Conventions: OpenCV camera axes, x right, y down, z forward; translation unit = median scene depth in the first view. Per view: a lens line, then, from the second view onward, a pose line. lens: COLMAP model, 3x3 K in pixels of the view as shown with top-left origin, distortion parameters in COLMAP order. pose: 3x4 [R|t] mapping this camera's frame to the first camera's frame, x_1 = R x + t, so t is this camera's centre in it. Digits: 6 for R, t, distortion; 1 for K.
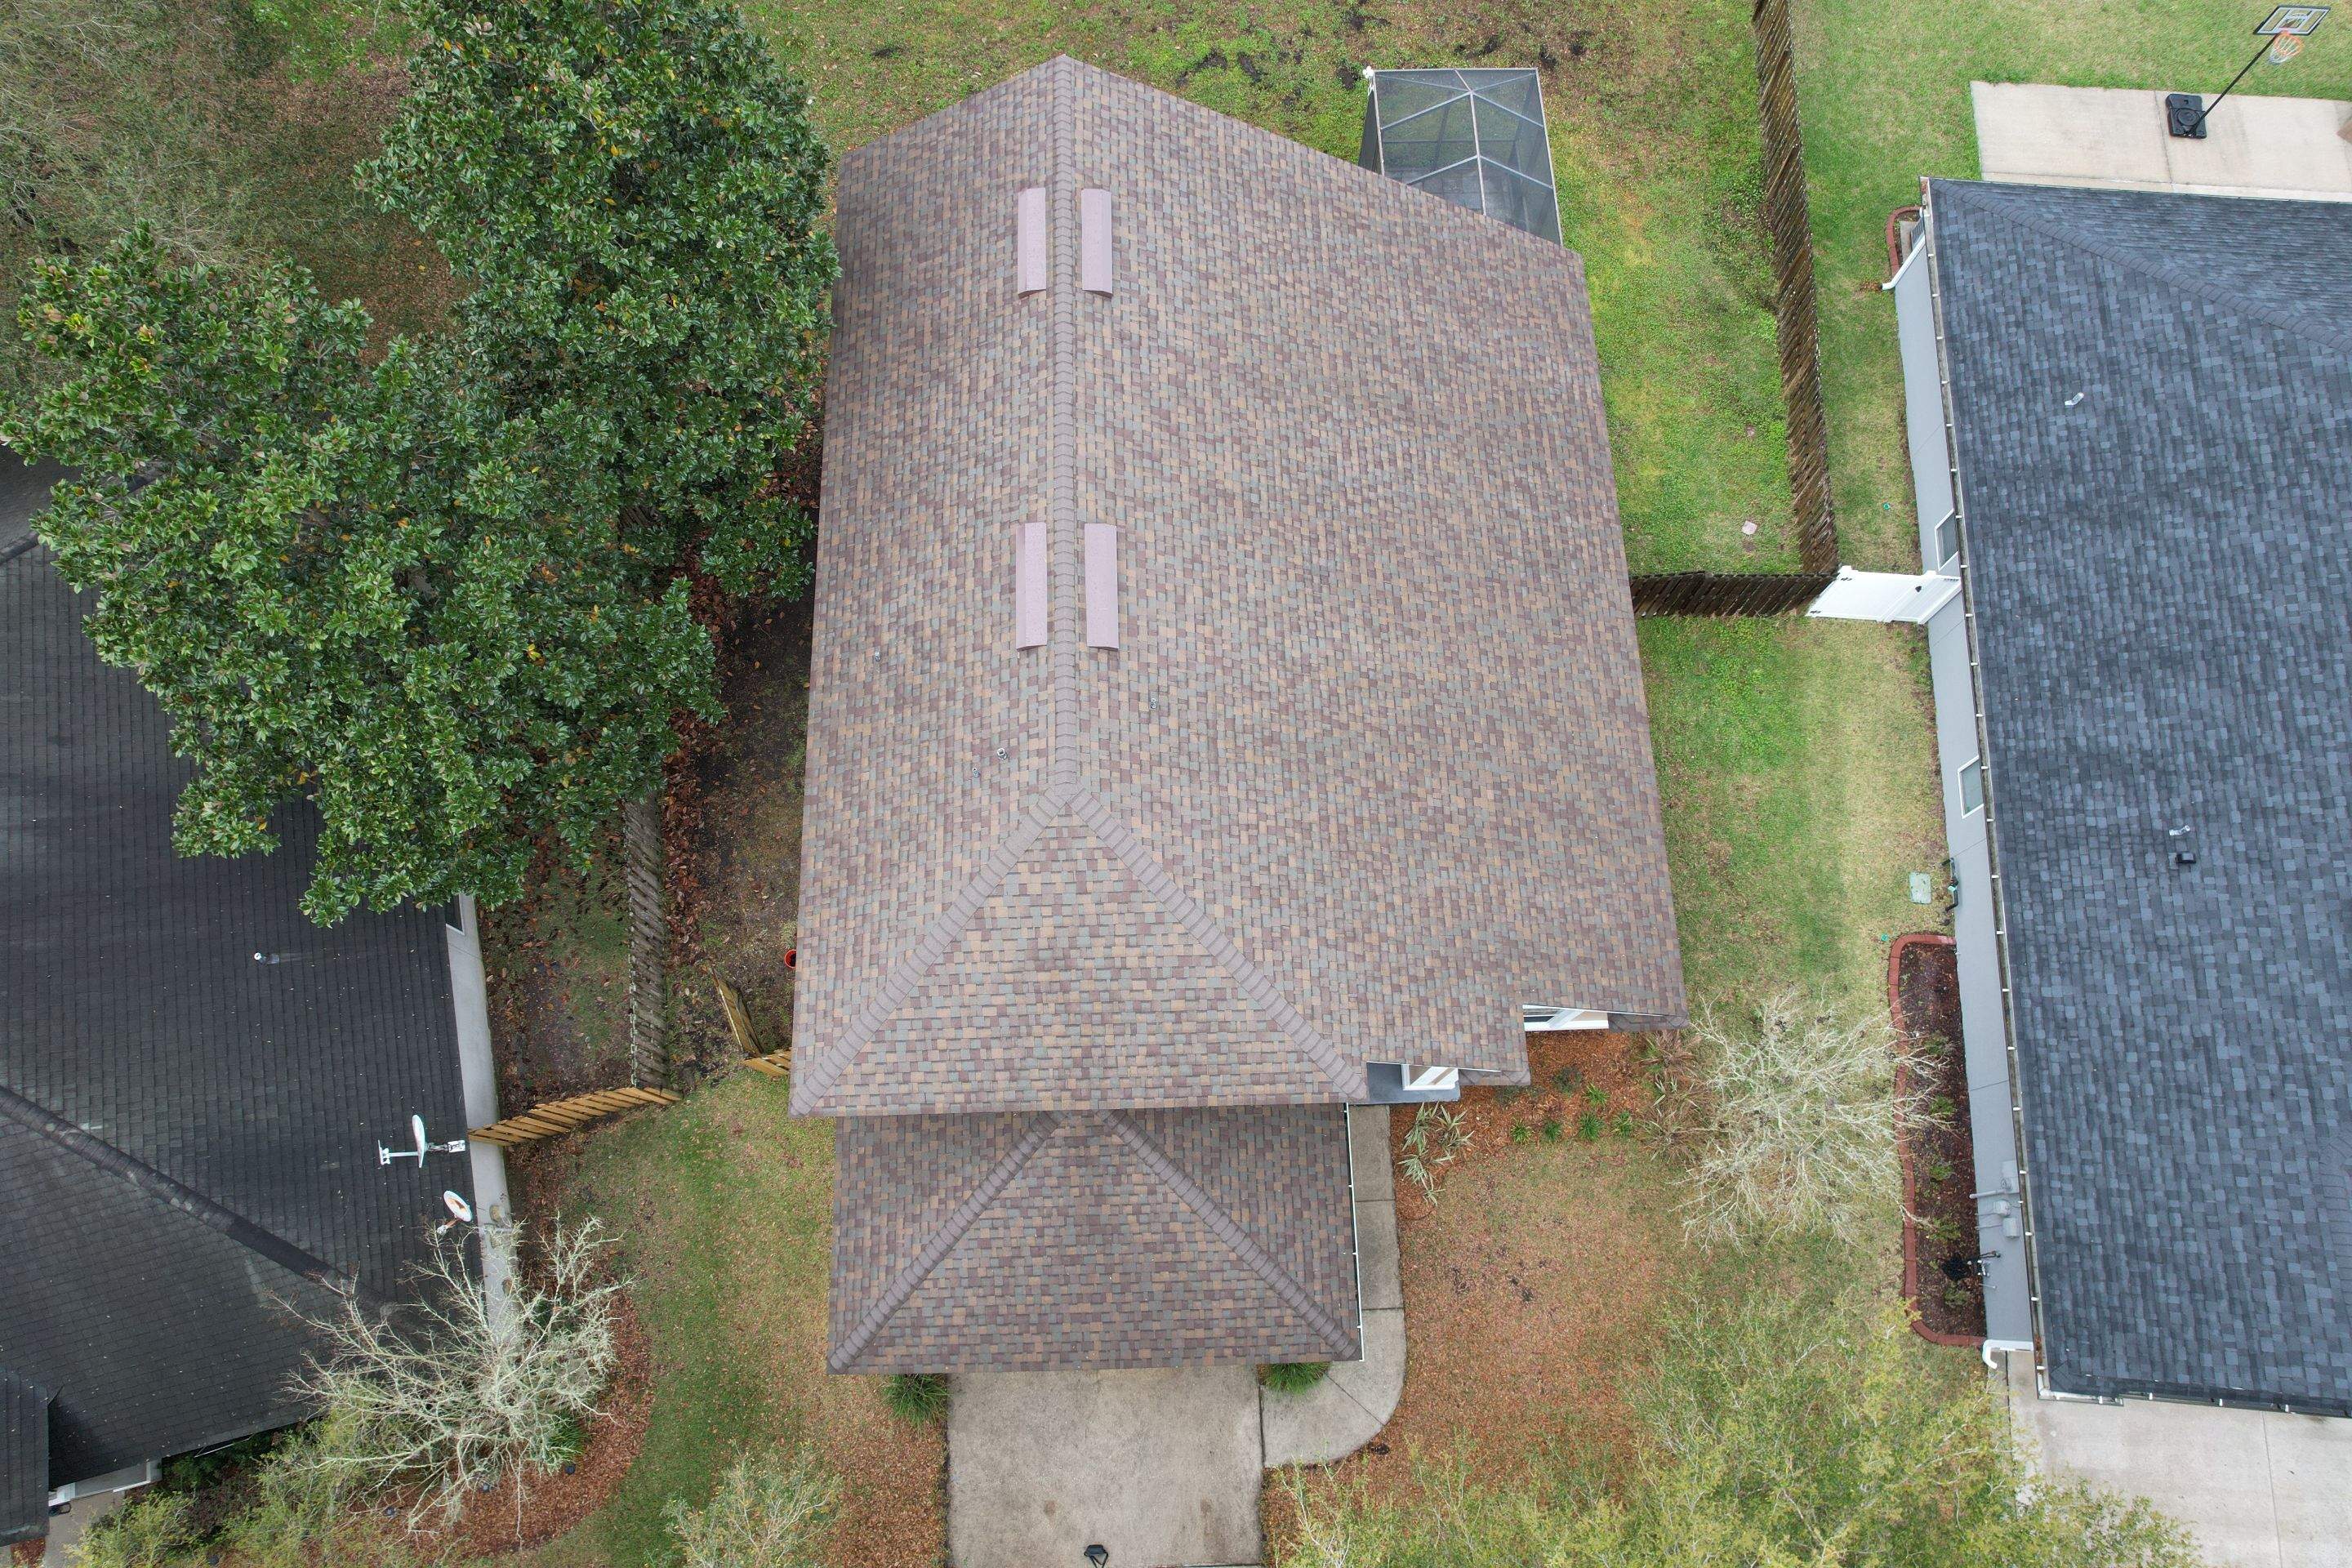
lens RADIAL K [[1495.9, 0, 1176.0], [0, 1495.9, 784.0], [0, 0, 1]] dist [-0.071570, 0.067327]
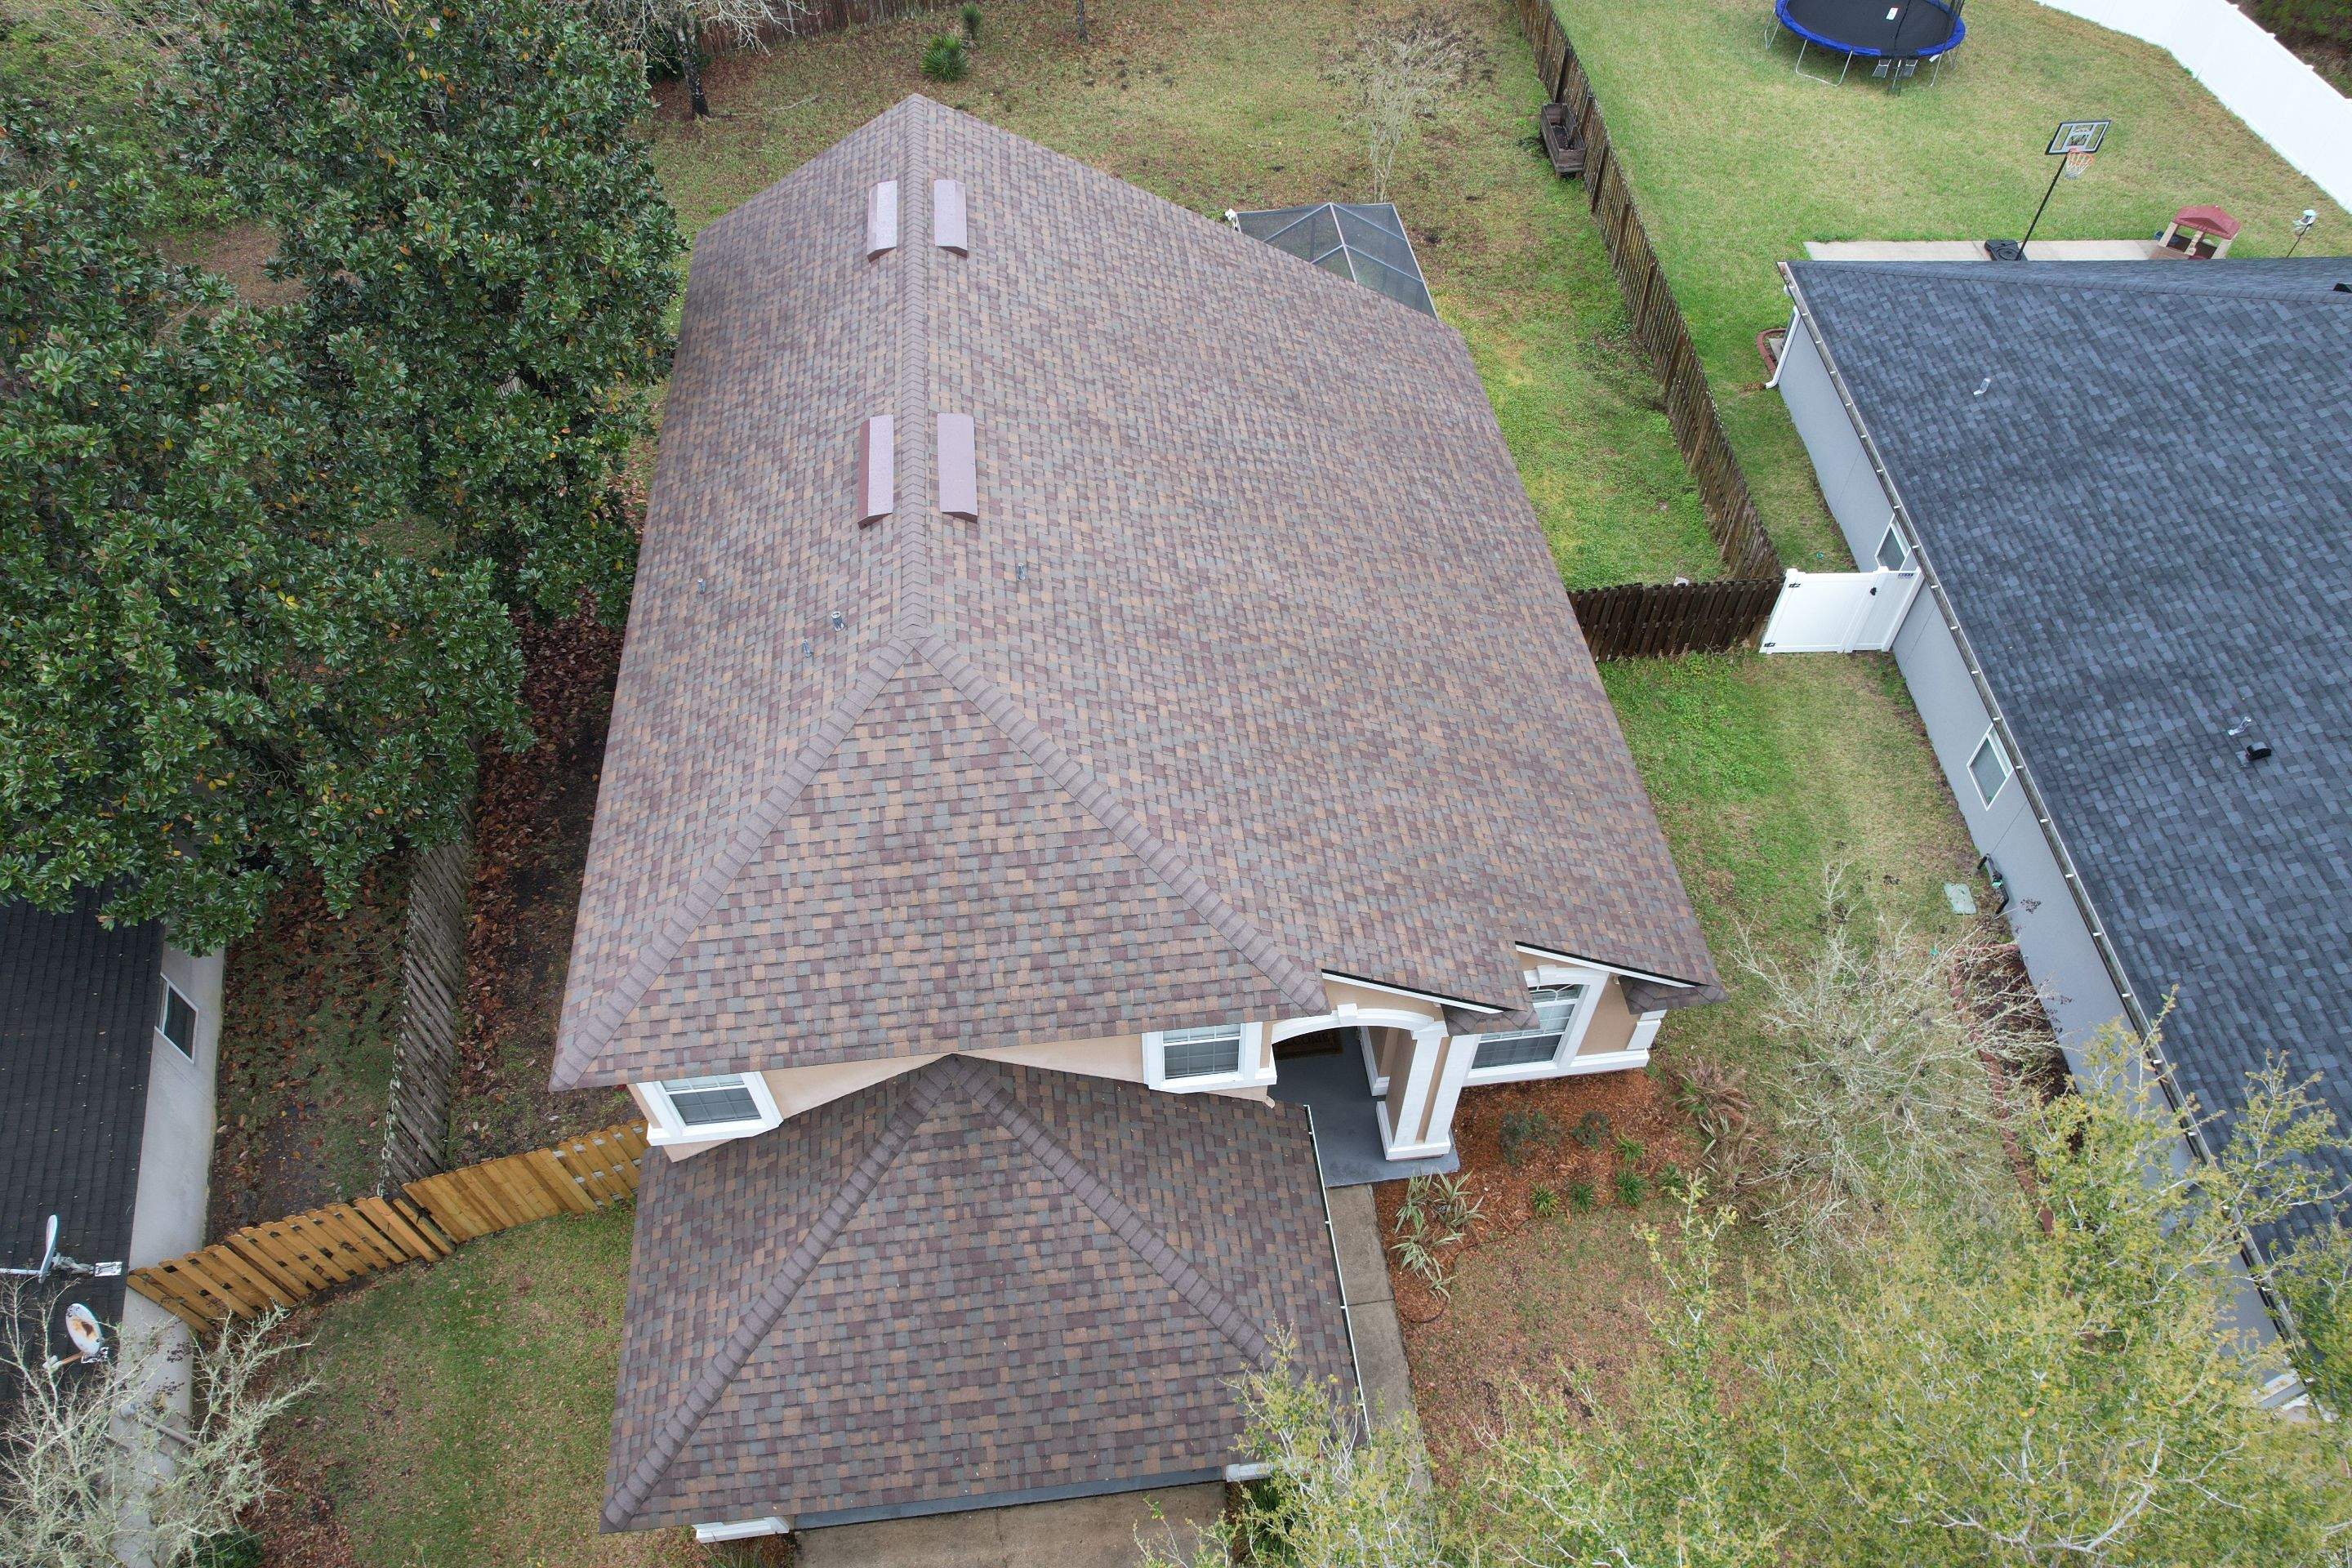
lens RADIAL K [[1495.9, 0, 1176.0], [0, 1495.9, 784.0], [0, 0, 1]] dist [-0.071570, 0.067327]
pose [[0.996545, -0.068538, 0.046921, 0.021673], [0.080676, 0.933091, -0.350474, 0.321895], [-0.019761, 0.353049, 0.935396, 0.226531]]
